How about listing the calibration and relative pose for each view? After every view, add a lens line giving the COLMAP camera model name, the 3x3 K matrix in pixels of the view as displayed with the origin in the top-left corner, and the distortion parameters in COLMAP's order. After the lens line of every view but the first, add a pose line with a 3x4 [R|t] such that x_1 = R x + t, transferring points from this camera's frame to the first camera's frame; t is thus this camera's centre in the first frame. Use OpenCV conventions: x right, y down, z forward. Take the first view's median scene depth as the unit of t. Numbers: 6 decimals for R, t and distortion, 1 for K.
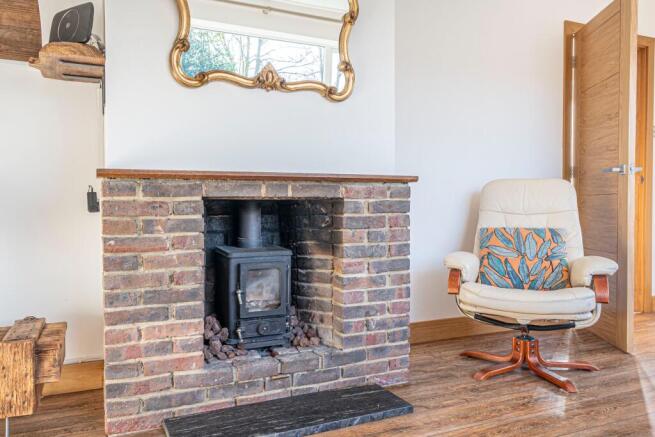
lens RADIAL K [[485.0, 0, 326.7], [0, 485.0, 214.5], [0, 0, 1]] dist [0.000779, 0.000533]
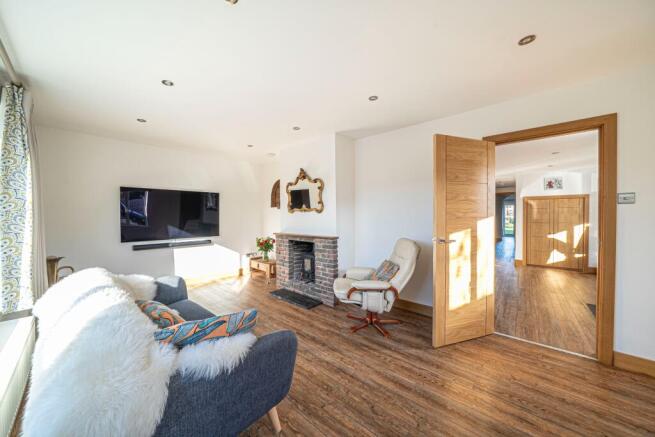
lens RADIAL K [[226.2, 0, 325.8], [0, 226.2, 218.1], [0, 0, 1]] dist [-0.022040, 0.000163]
pose [[0.415864, 0.015054, -0.909302, 1.450274], [-0.003716, 0.999883, 0.014855, -0.222180], [0.909419, -0.002799, 0.415871, 0.408111]]
